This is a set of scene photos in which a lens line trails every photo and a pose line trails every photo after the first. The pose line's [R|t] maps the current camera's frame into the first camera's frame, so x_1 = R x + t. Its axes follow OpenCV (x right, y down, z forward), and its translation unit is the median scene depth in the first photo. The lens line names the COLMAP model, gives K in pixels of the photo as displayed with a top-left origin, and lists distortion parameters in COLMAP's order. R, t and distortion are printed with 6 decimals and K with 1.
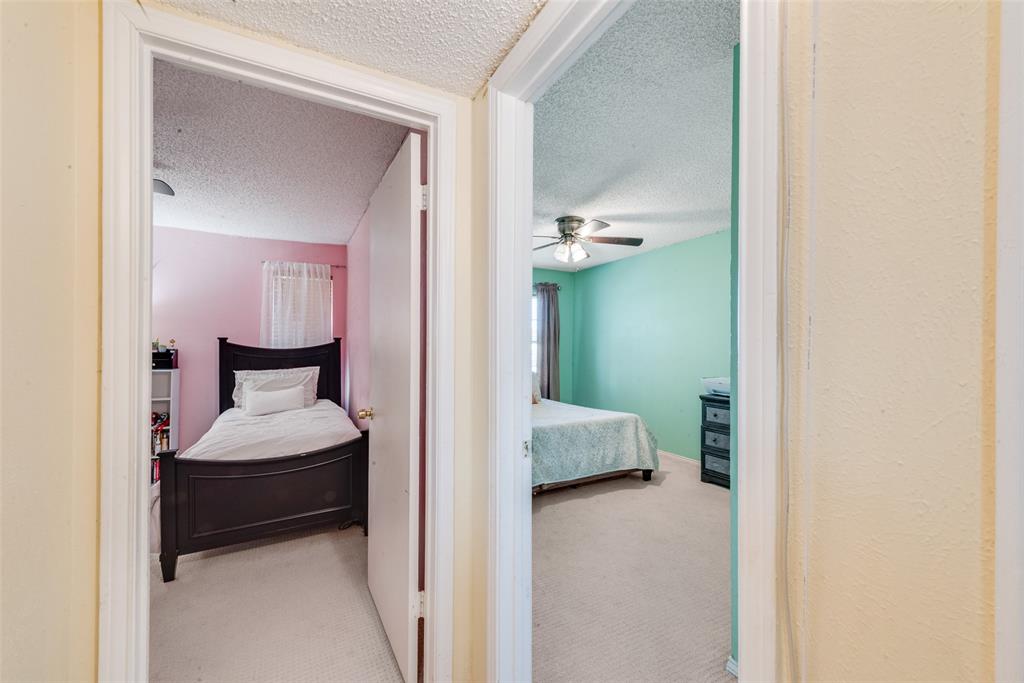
lens RADIAL K [[409.0, 0, 510.3], [0, 409.0, 344.7], [0, 0, 1]] dist [0.014158, -0.003238]
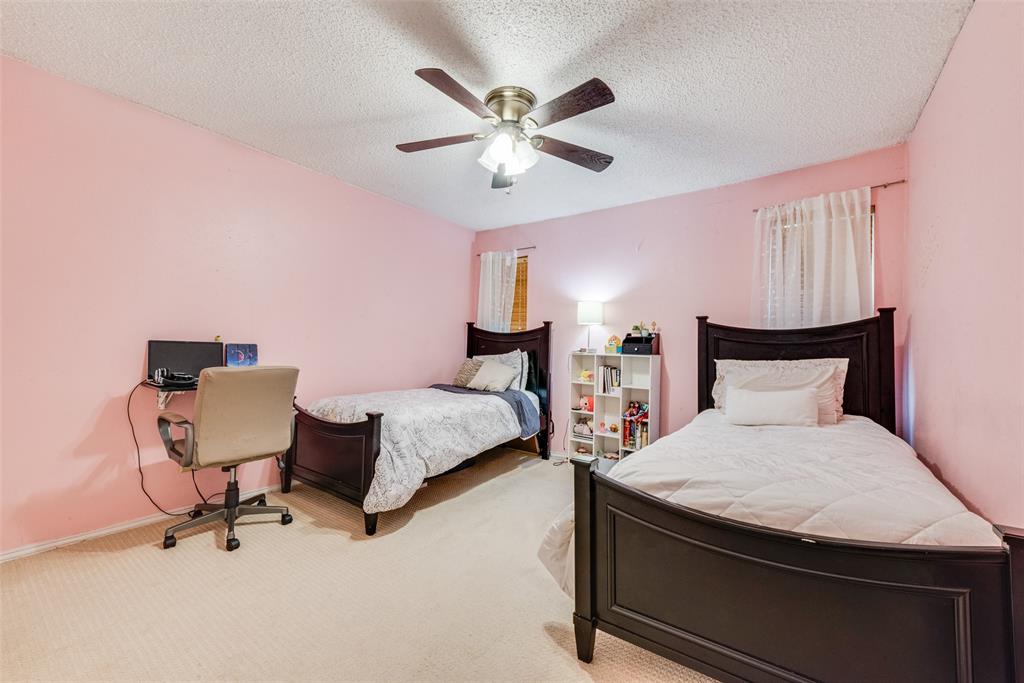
lens RADIAL K [[409.0, 0, 509.9], [0, 409.0, 344.5], [0, 0, 1]] dist [0.014158, -0.003238]
pose [[0.440162, -0.001206, -0.897918, -0.158170], [-0.002645, 0.999993, -0.002639, 0.038835], [0.897915, 0.003536, 0.440155, 0.326285]]
